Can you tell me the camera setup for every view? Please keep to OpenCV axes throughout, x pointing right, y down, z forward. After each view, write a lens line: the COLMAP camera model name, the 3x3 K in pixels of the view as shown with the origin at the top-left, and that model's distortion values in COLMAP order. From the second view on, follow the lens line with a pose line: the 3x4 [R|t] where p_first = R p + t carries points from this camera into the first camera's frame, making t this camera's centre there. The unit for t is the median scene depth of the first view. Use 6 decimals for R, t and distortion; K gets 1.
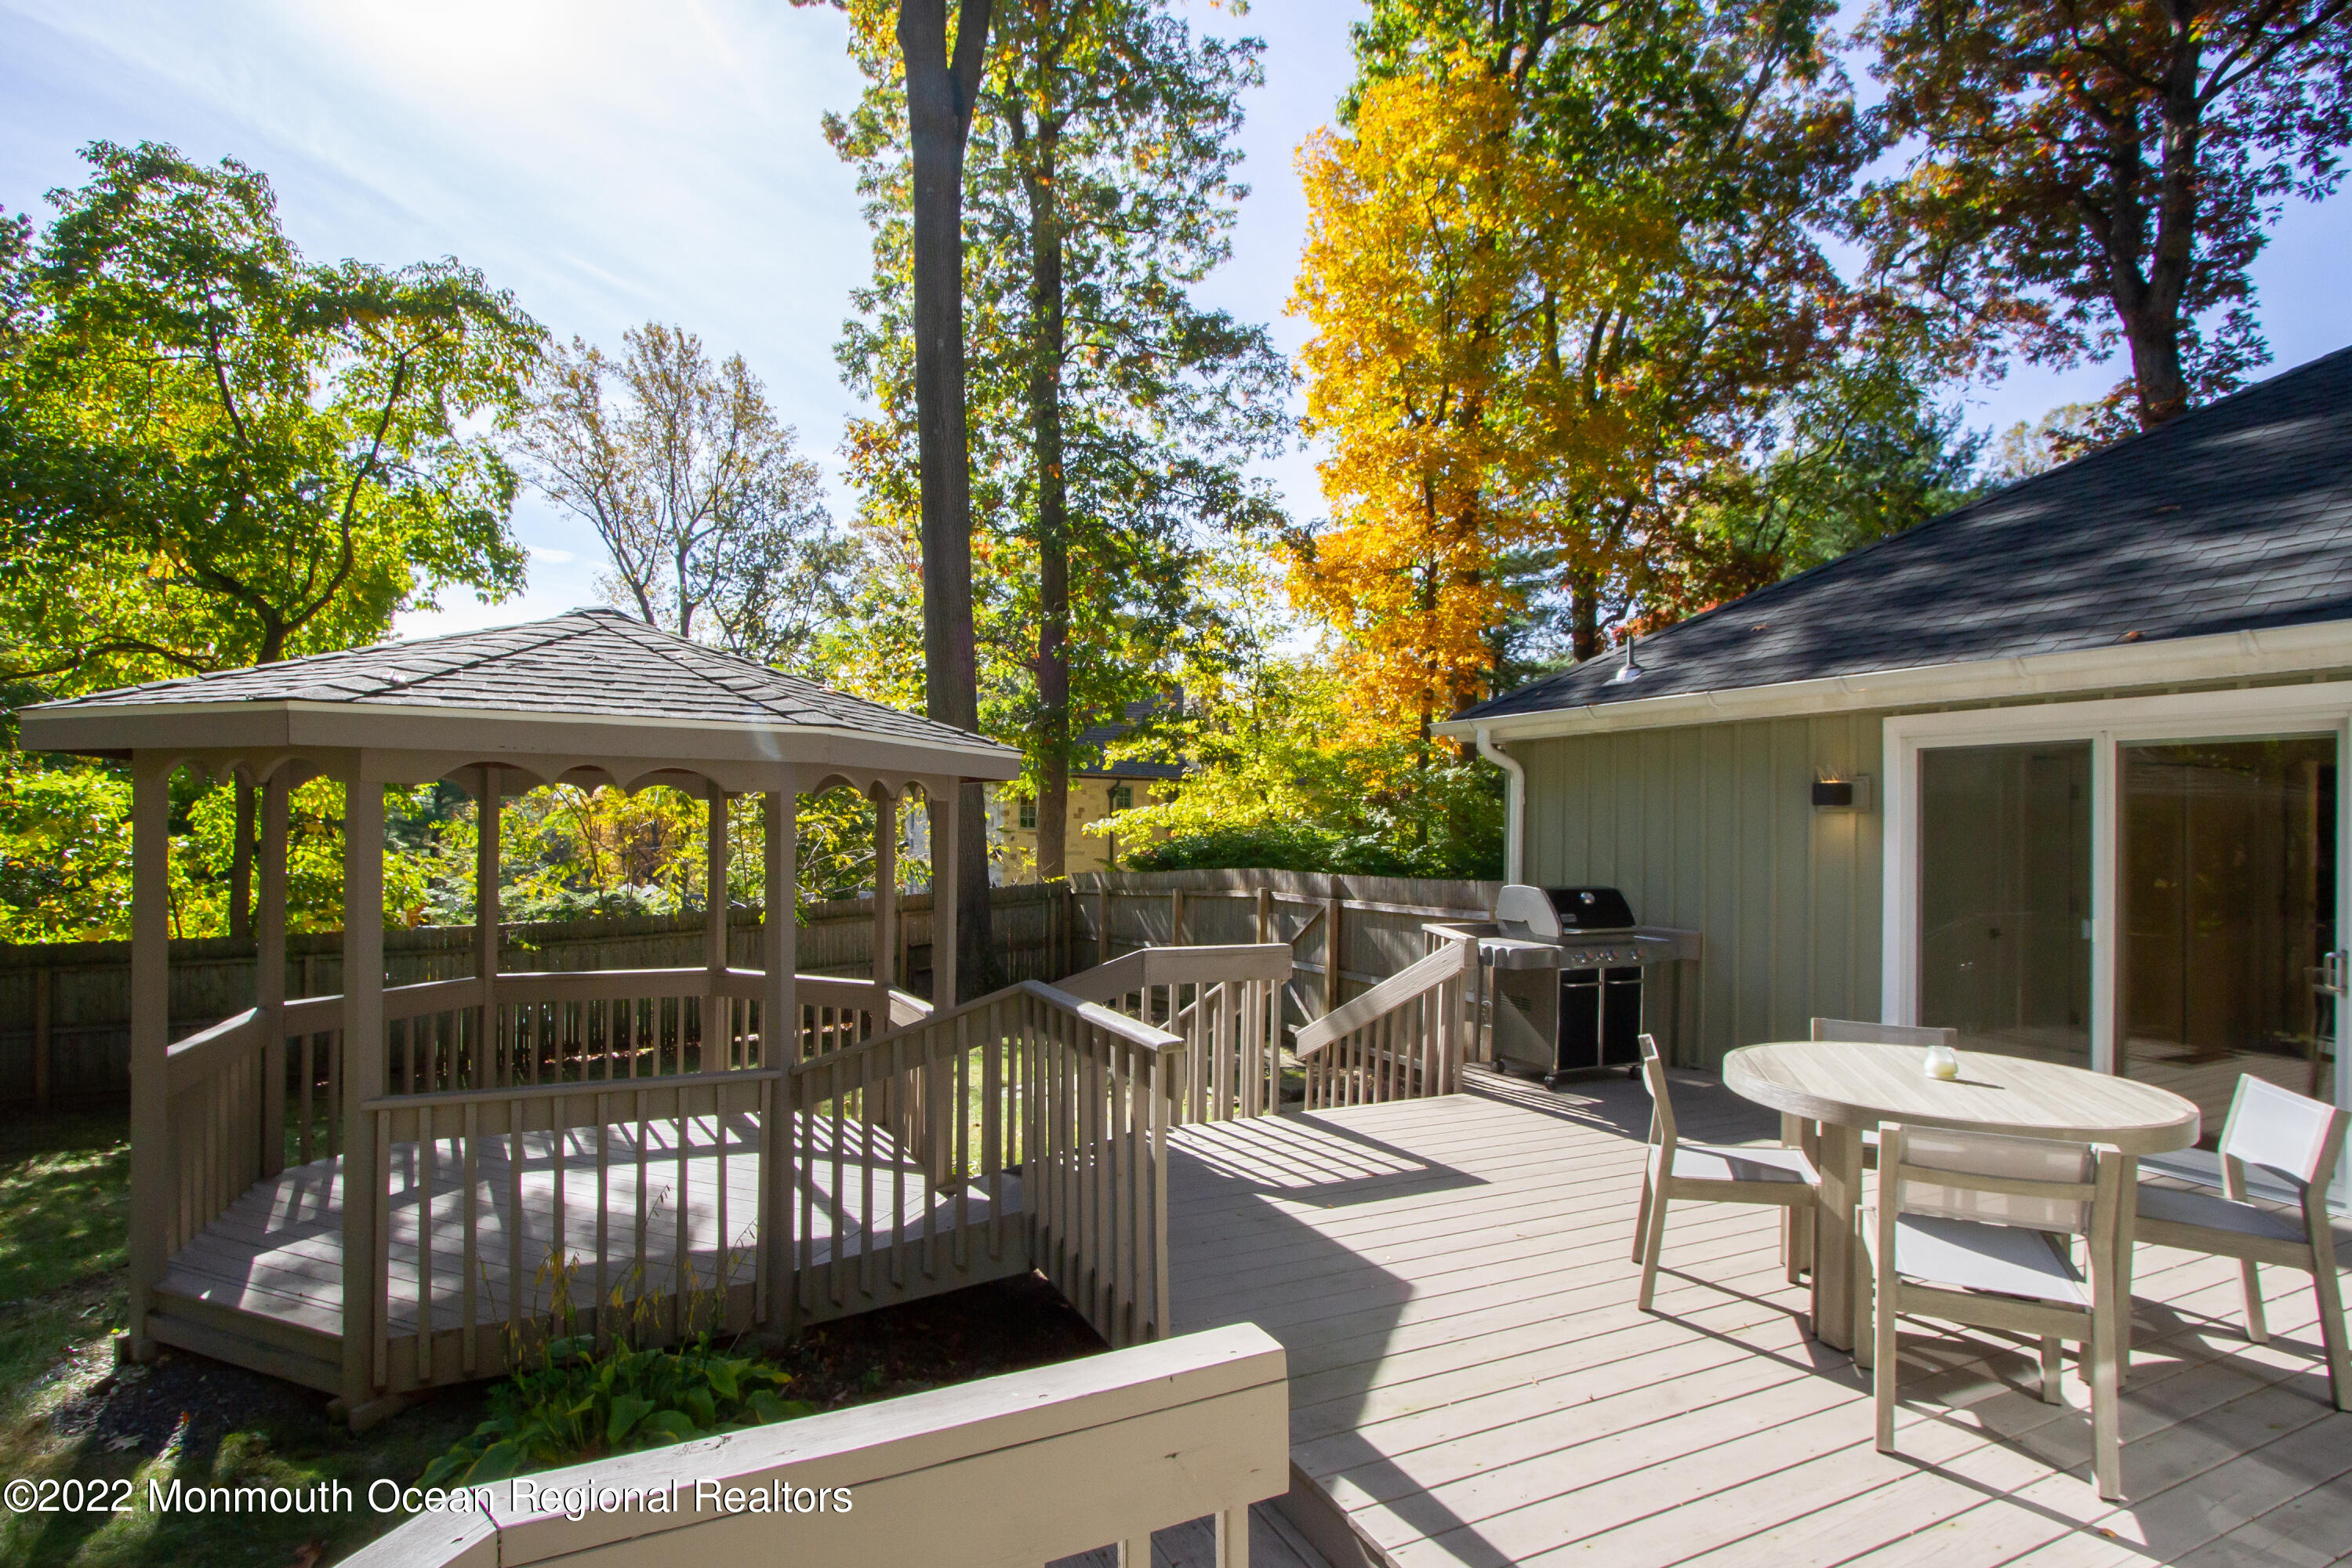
lens RADIAL K [[1135.7, 0, 1172.4], [0, 1135.7, 839.2], [0, 0, 1]] dist [-0.001790, 0.000106]
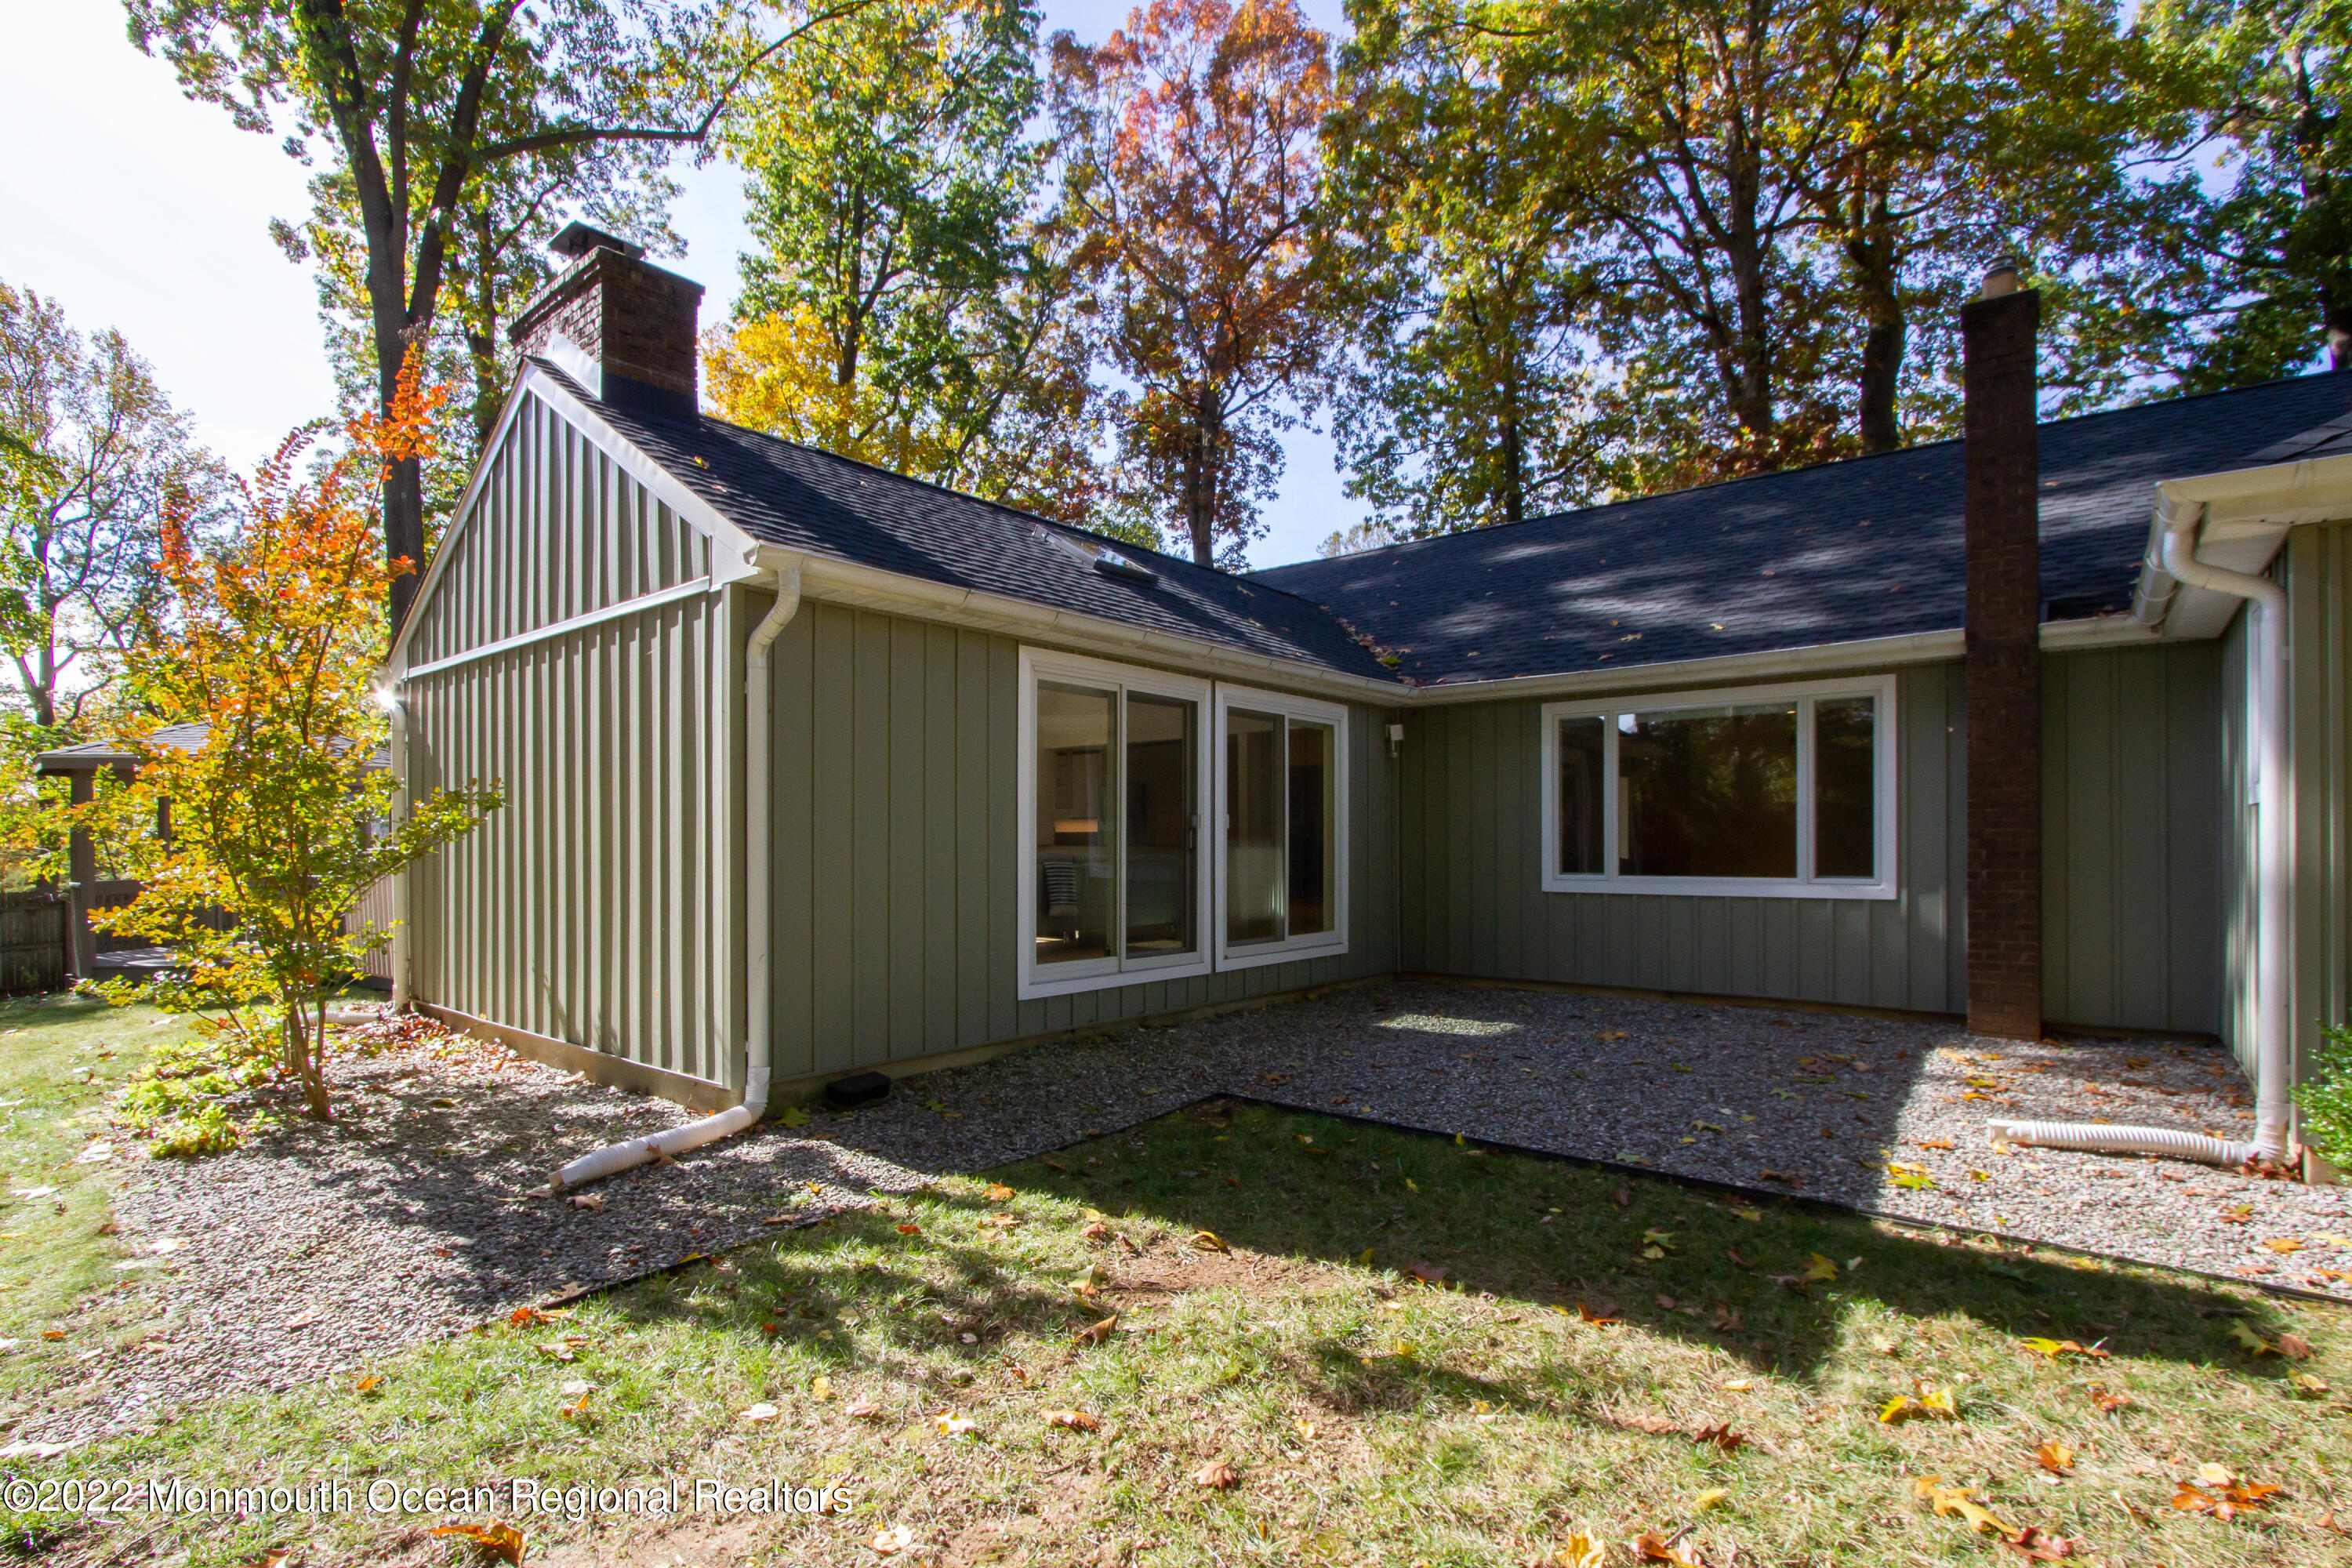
lens RADIAL K [[1135.7, 0, 1172.4], [0, 1135.7, 839.2], [0, 0, 1]] dist [-0.001790, 0.000106]
pose [[0.915365, -0.008299, 0.402540, 0.032743], [0.014389, 0.999823, -0.012108, 0.013811], [-0.402369, 0.016875, 0.915322, -0.211188]]
